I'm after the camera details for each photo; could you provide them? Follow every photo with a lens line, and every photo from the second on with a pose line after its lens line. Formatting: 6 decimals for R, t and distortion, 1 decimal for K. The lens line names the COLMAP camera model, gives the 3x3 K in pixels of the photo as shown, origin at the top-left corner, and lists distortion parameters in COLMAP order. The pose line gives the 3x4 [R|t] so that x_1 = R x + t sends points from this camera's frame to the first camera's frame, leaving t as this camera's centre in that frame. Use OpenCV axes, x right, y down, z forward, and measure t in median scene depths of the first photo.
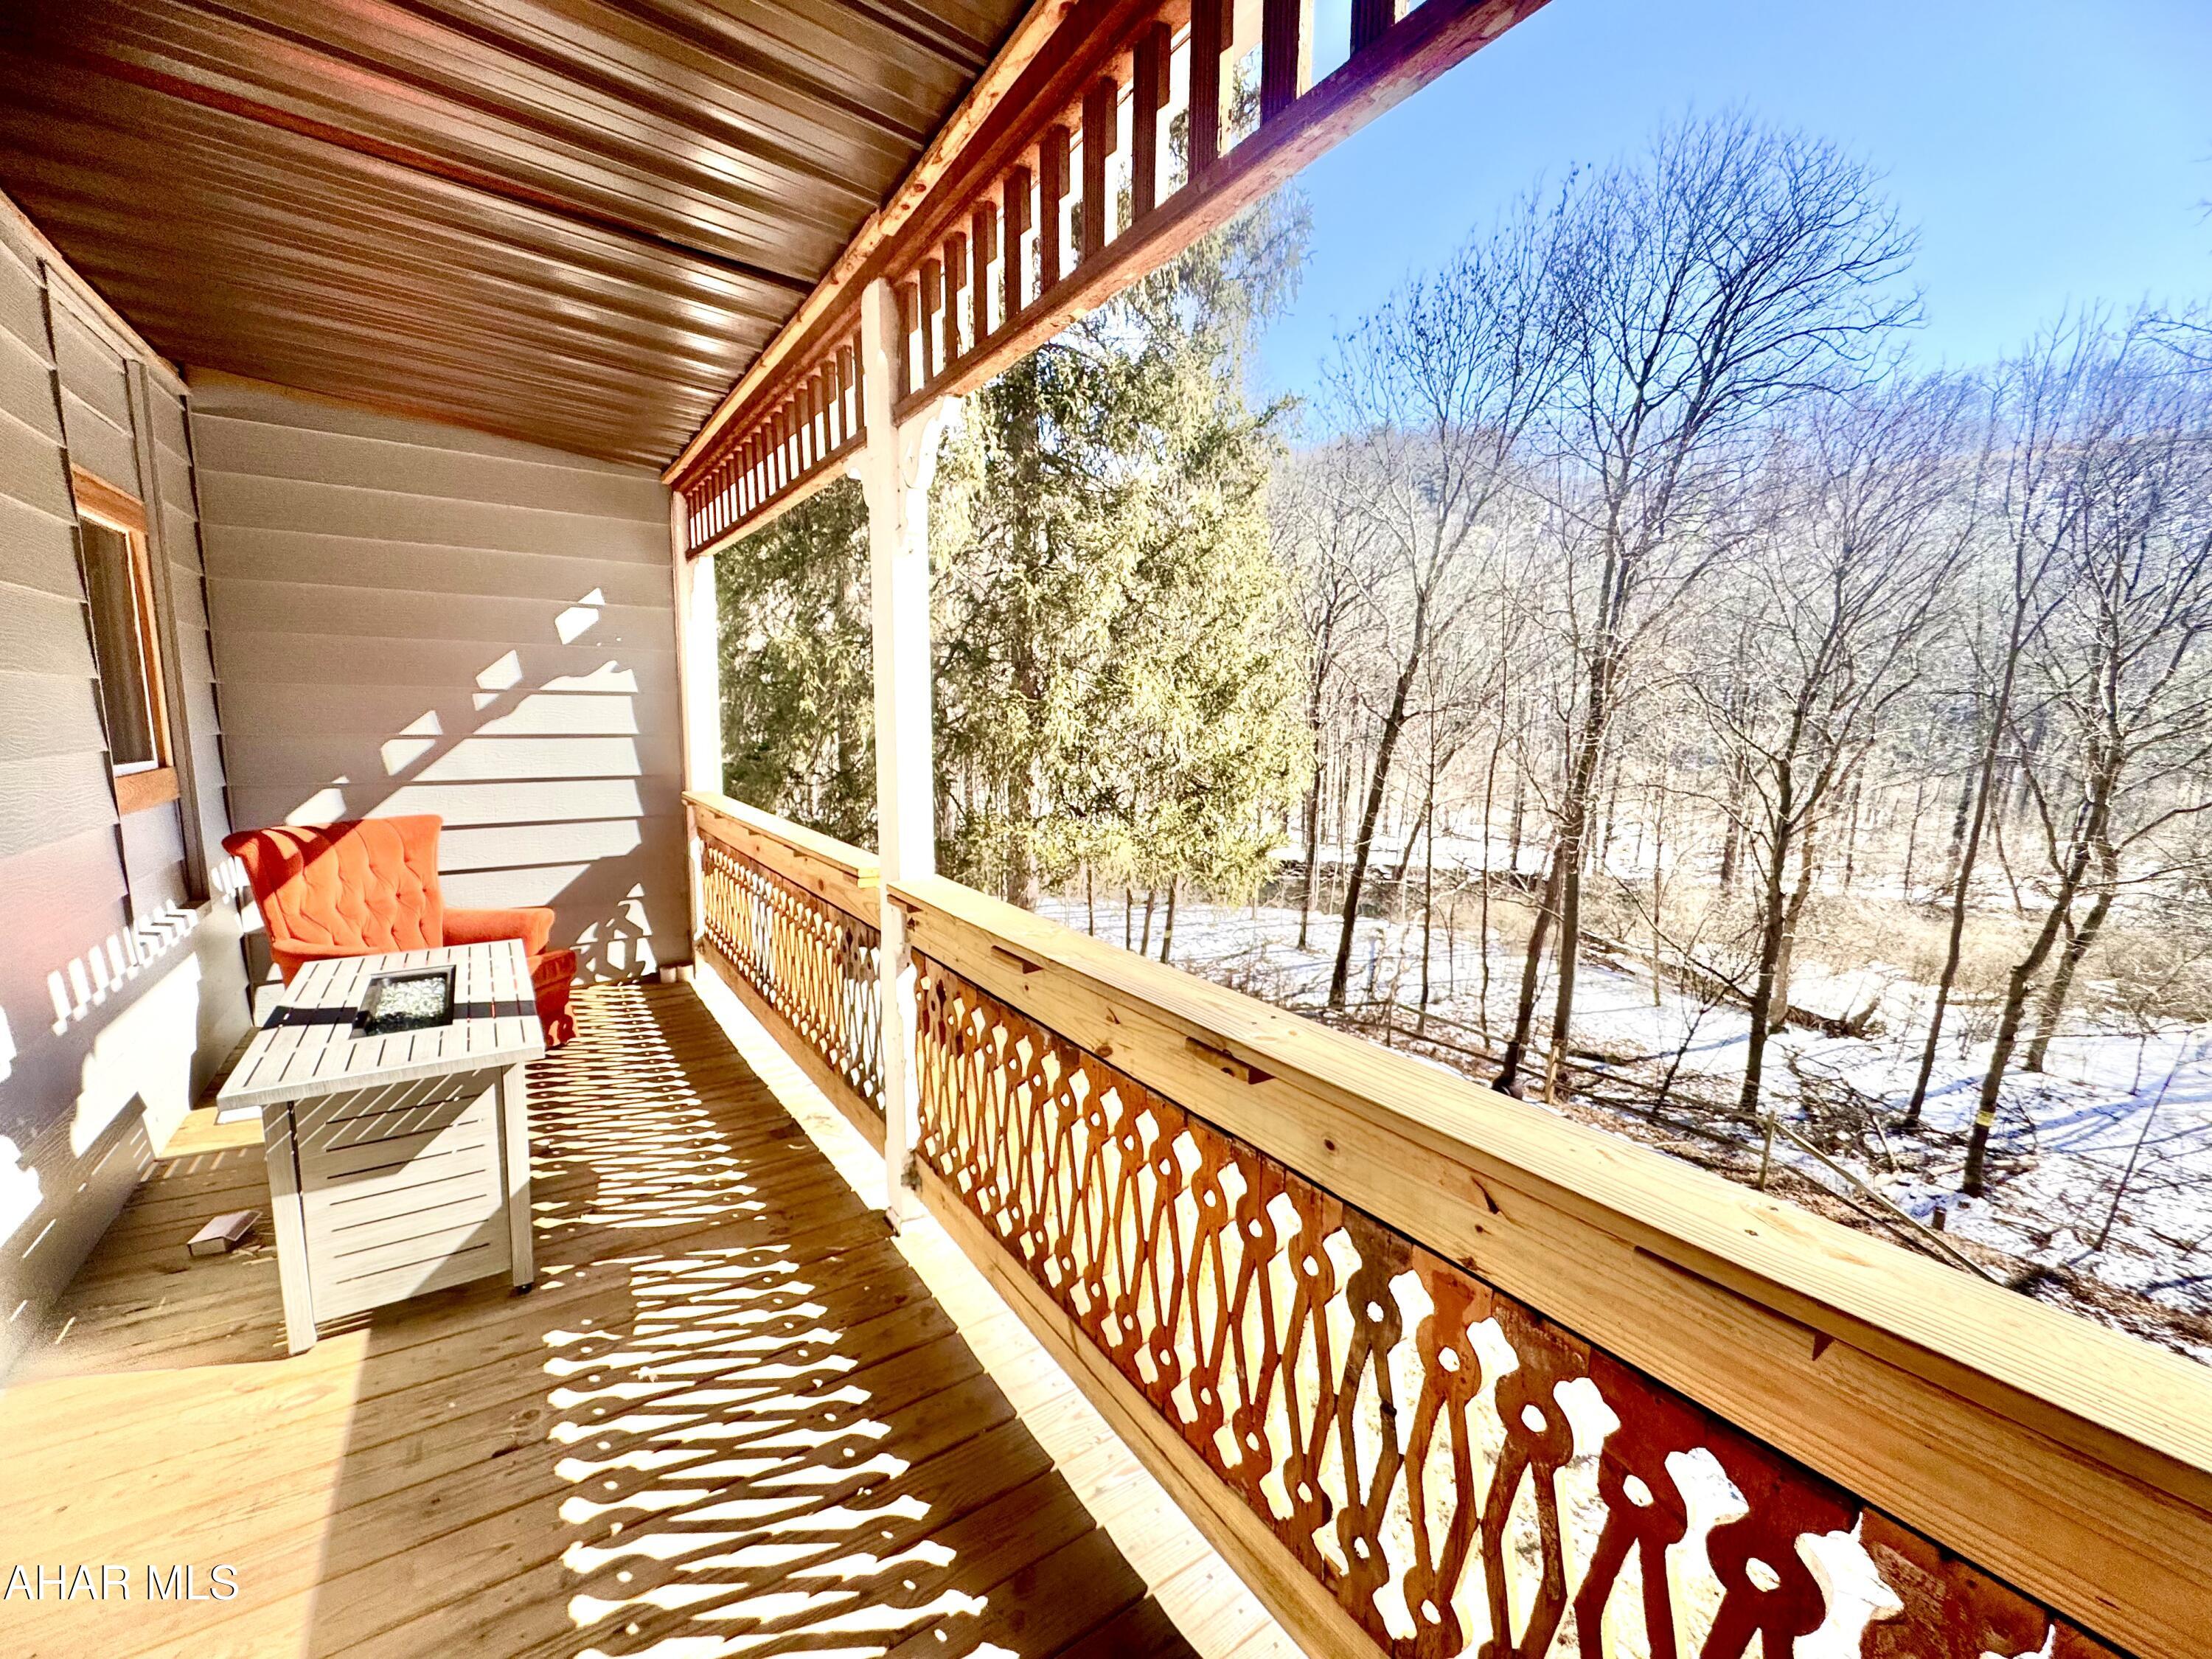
lens RADIAL K [[901.4, 0, 1086.0], [0, 901.4, 825.7], [0, 0, 1]] dist [-0.001609, 0.000392]
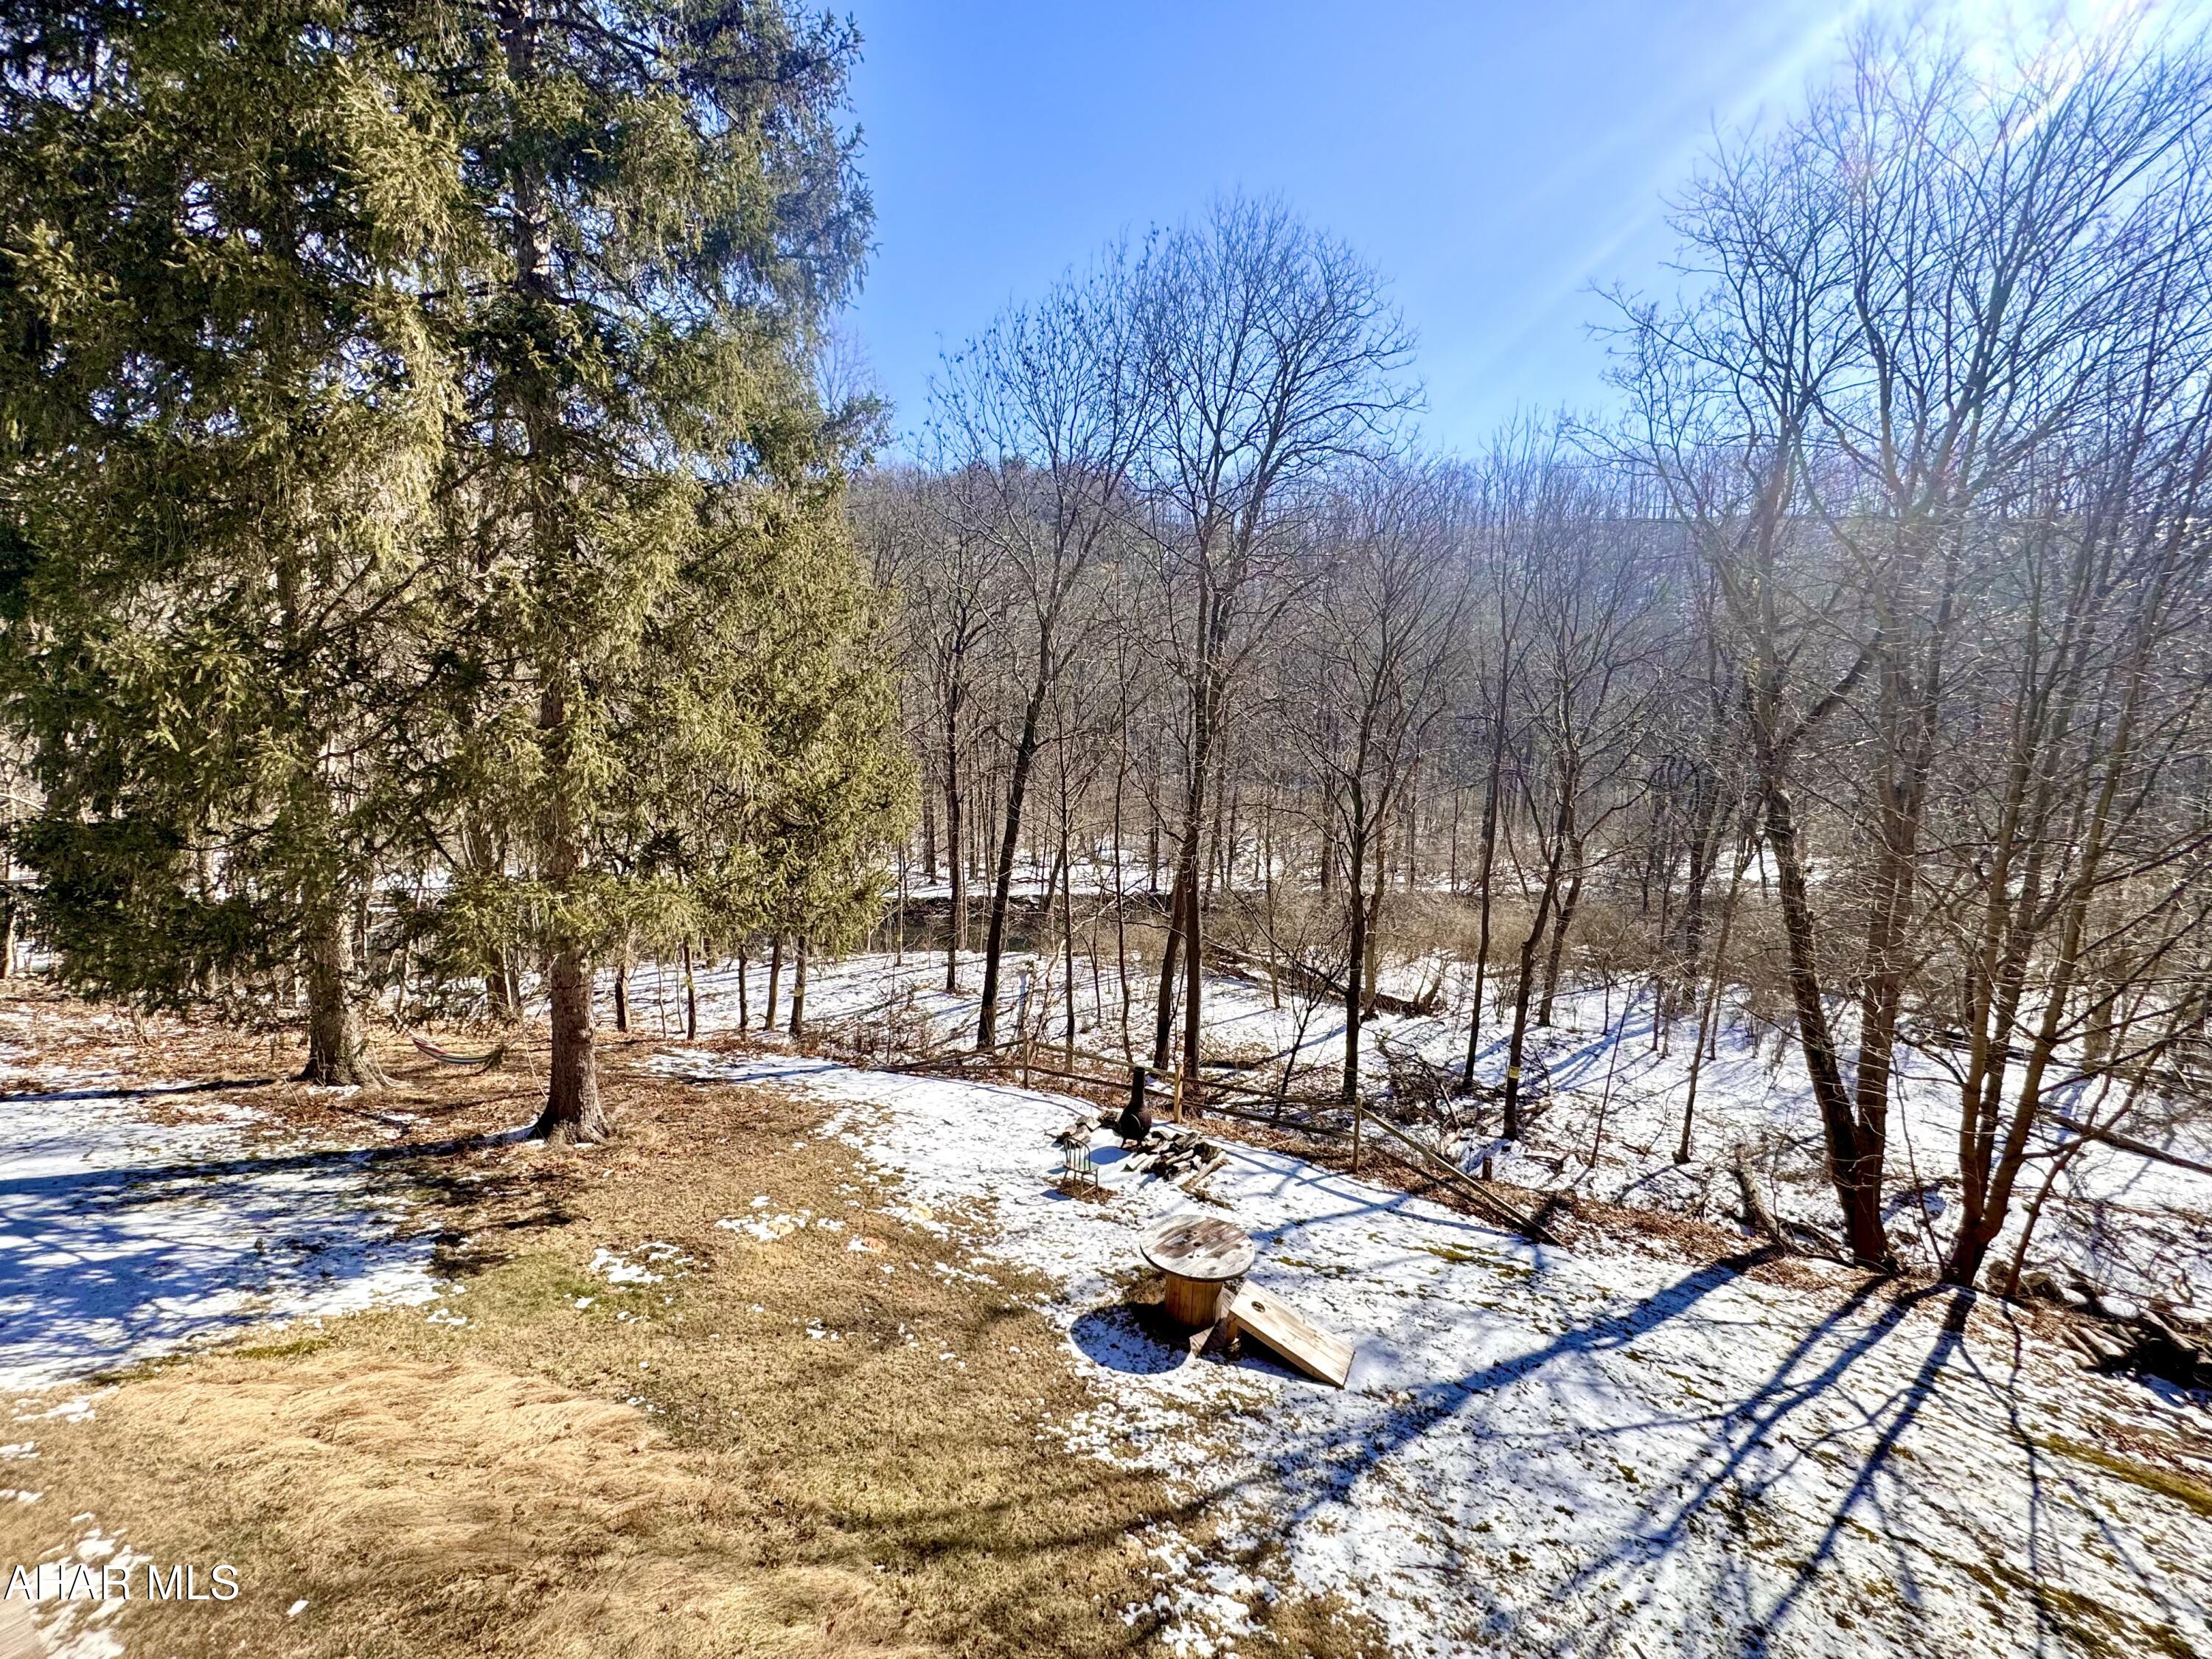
lens RADIAL K [[901.4, 0, 1127.9], [0, 901.4, 826.0], [0, 0, 1]] dist [-0.001609, 0.000392]
pose [[0.929115, -0.047640, 0.366709, 0.093958], [0.061633, 0.997746, -0.026537, 0.000249], [-0.364618, 0.047258, 0.929957, 0.057255]]
